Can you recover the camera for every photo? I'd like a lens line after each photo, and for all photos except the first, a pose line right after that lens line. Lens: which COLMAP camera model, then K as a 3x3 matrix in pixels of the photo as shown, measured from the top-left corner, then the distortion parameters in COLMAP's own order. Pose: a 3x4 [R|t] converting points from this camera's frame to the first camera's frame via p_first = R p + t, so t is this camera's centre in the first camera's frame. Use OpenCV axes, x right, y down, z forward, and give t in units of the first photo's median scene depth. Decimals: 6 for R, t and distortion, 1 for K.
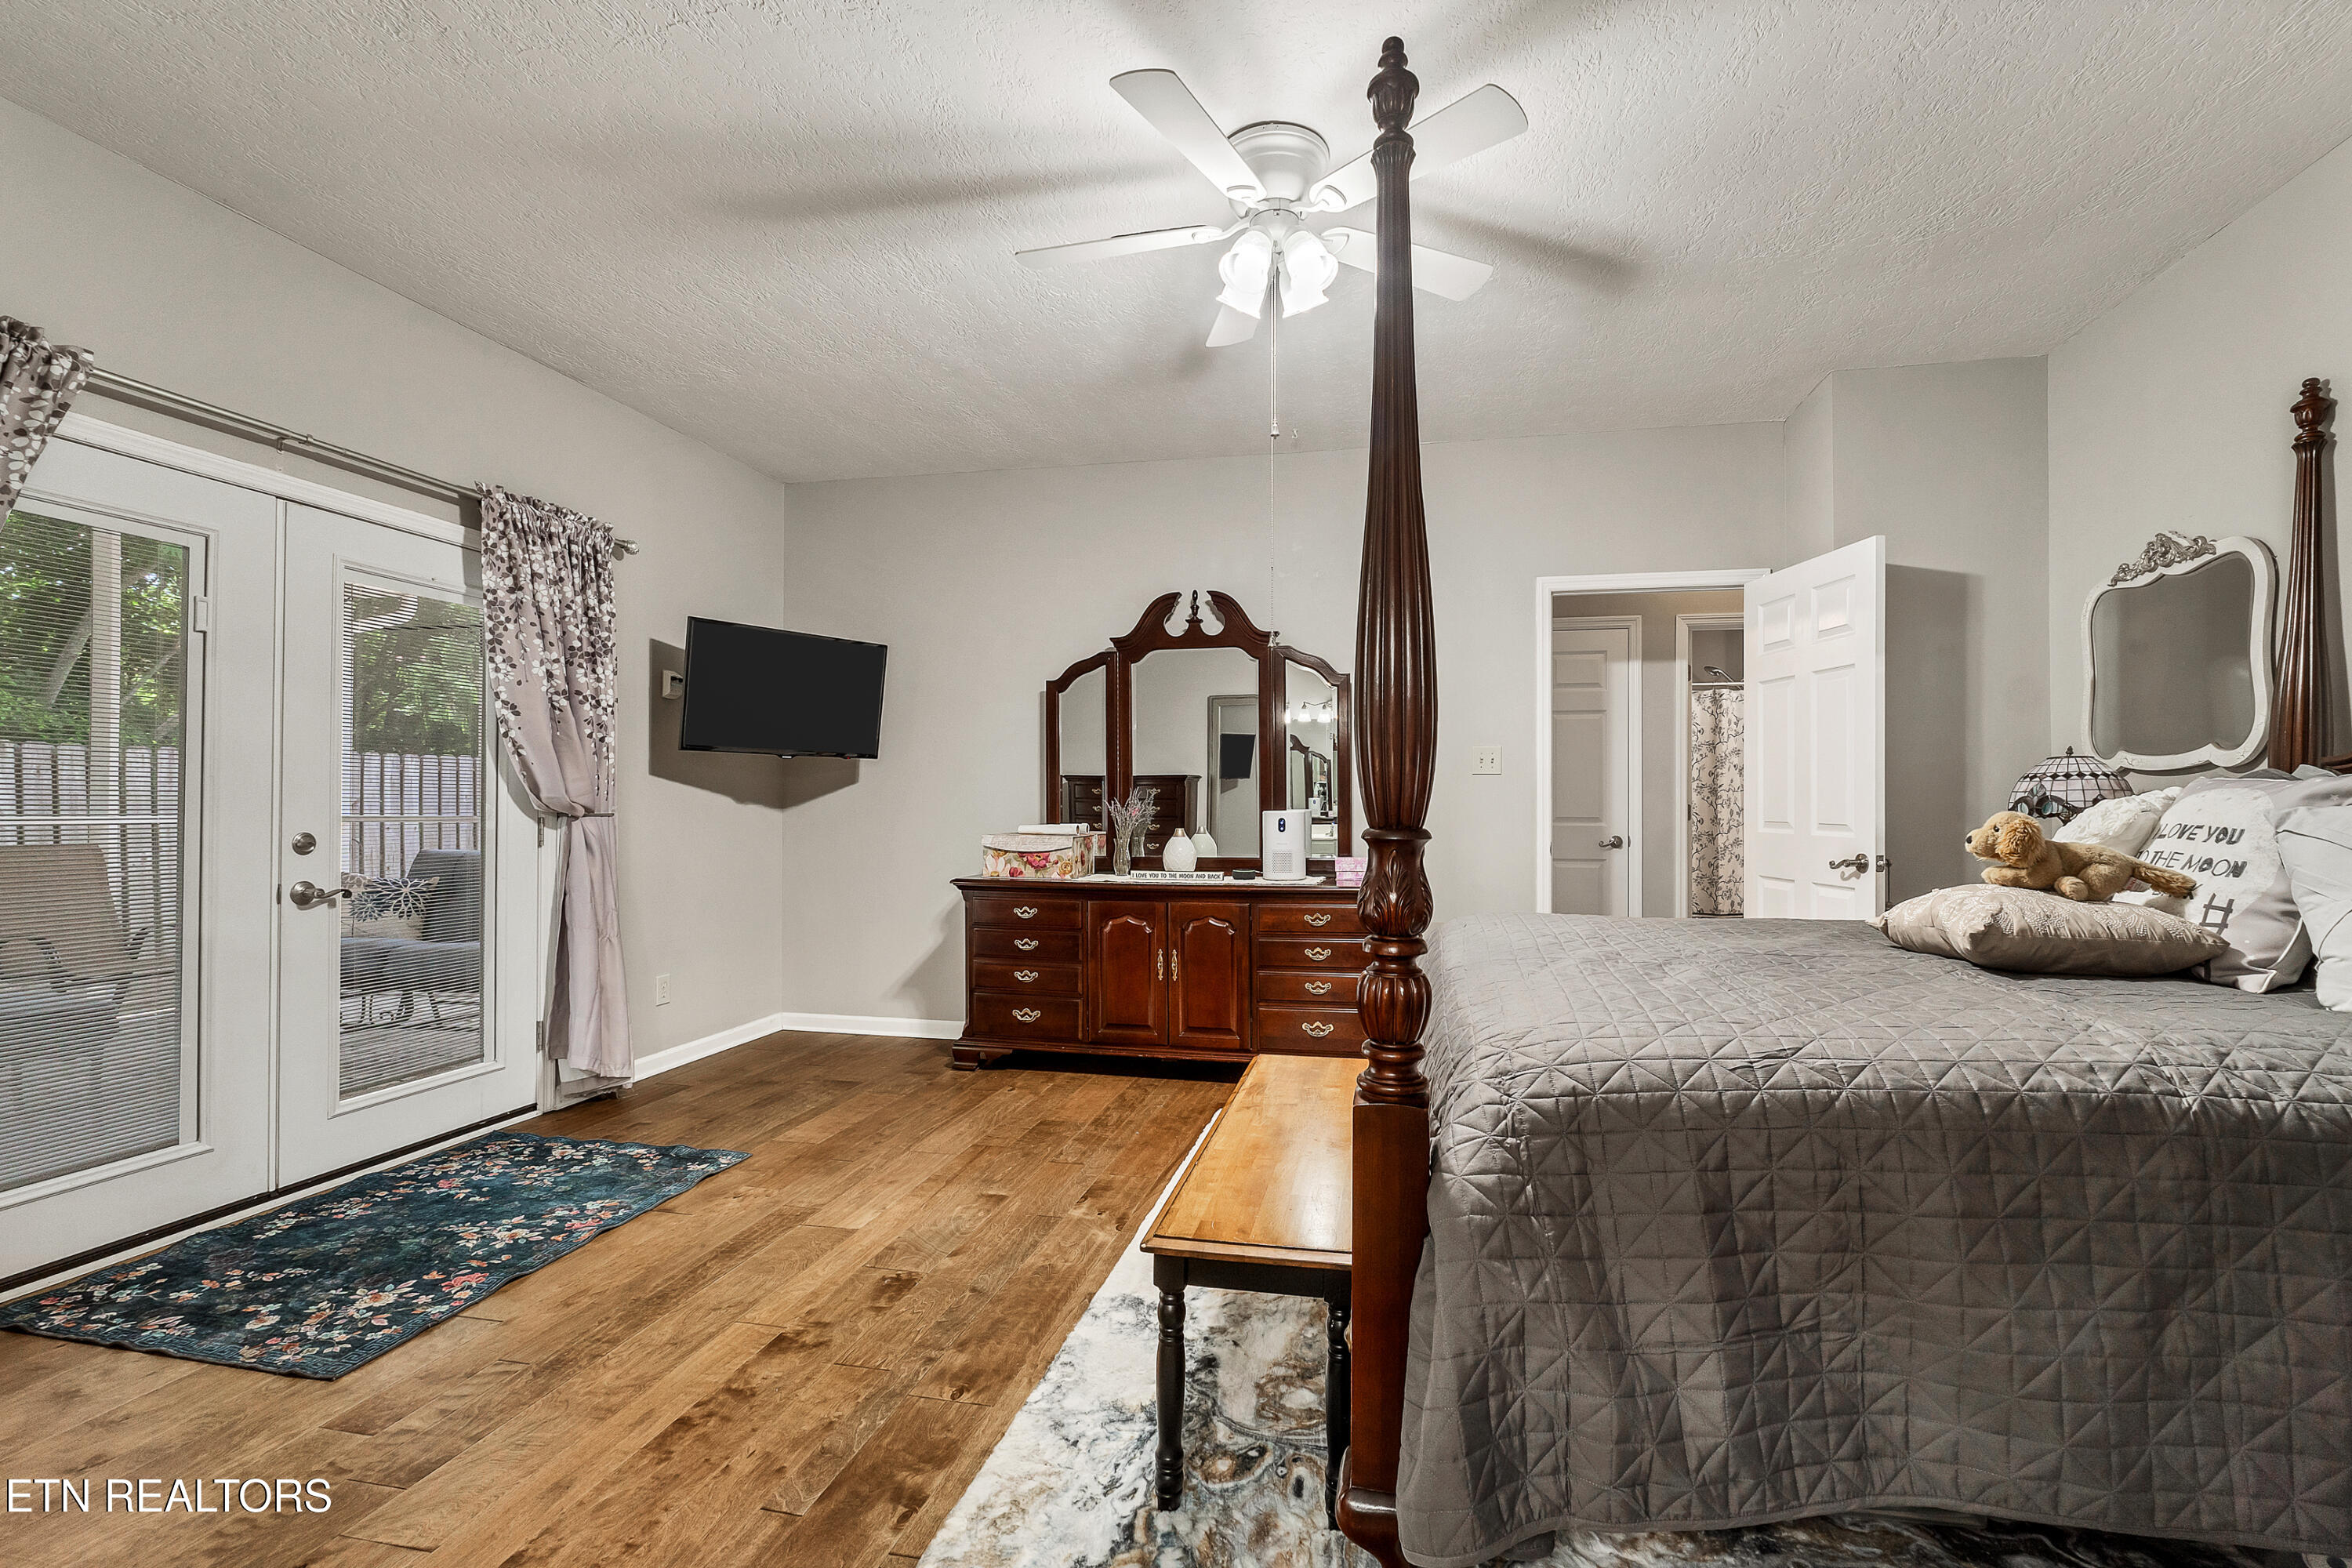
lens RADIAL K [[1063.3, 0, 1178.2], [0, 1063.3, 791.2], [0, 0, 1]] dist [-0.001684, -0.000376]
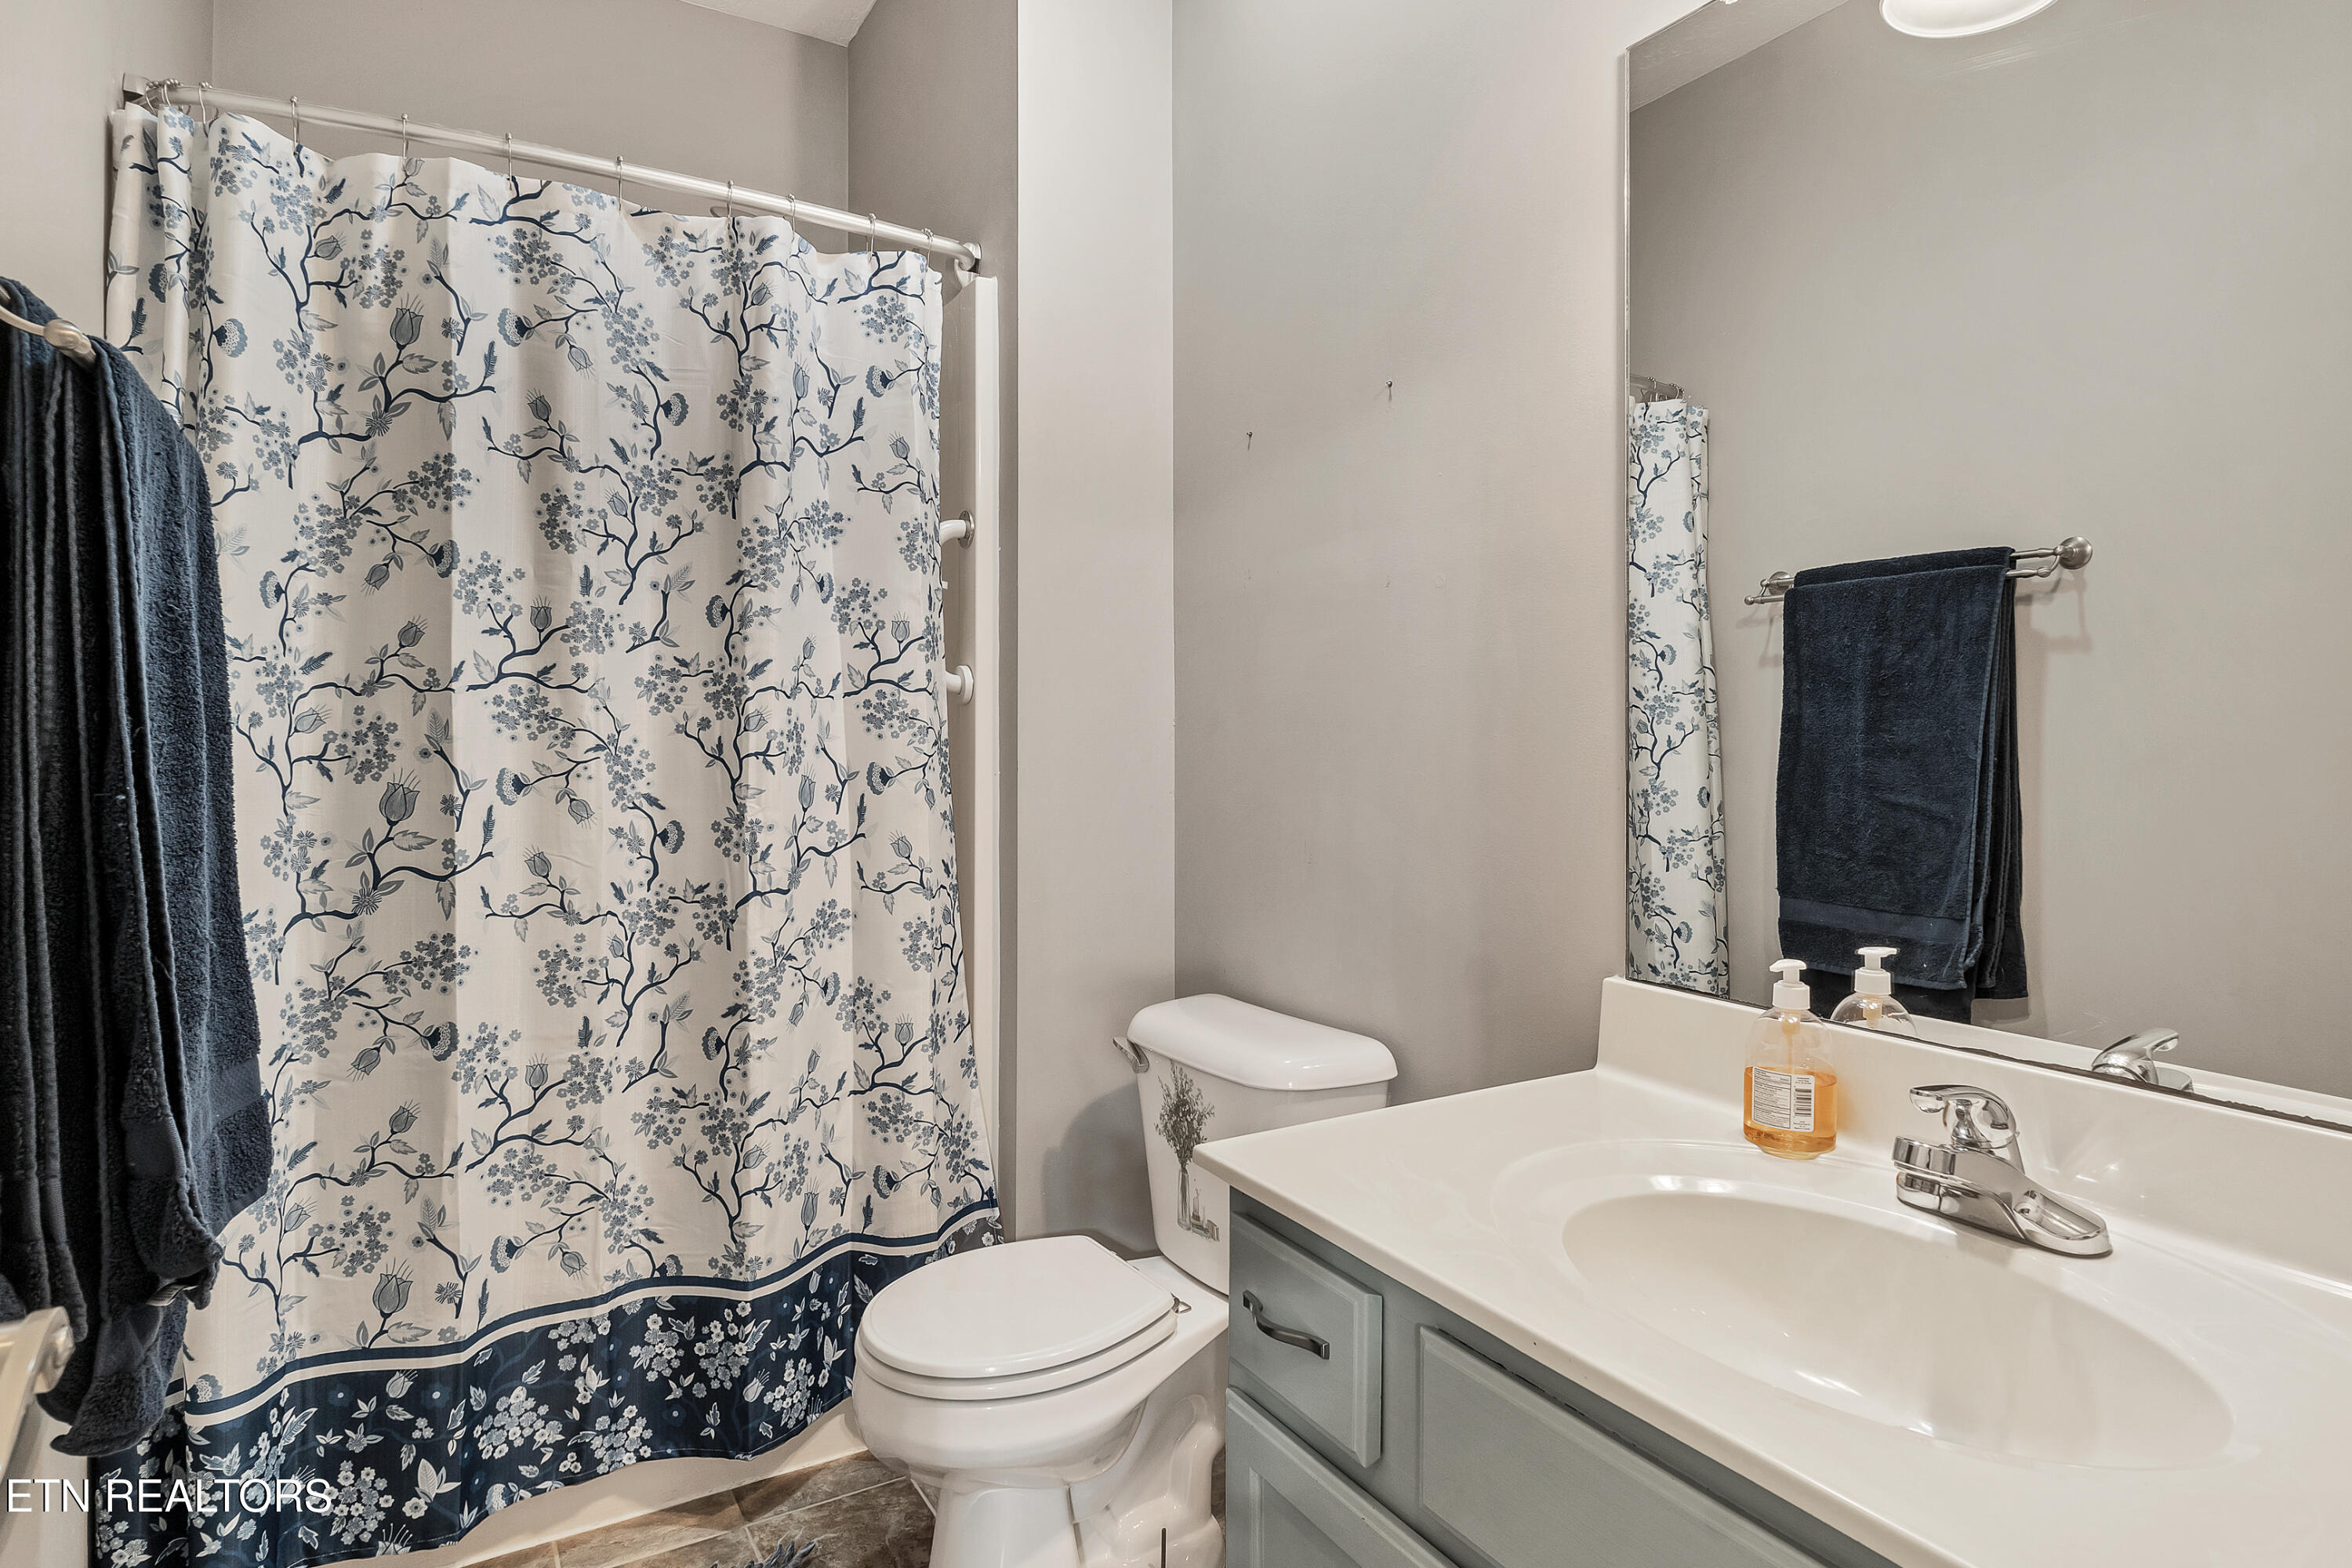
lens RADIAL K [[1332.0, 0, 1178.2], [0, 1332.0, 783.6], [0, 0, 1]] dist [0.000200, 0.000013]
pose [[0.740965, -0.016516, 0.671341, 0.391213], [-0.010514, 0.999290, 0.036188, 0.007449], [-0.671462, -0.033872, 0.740265, 0.741906]]
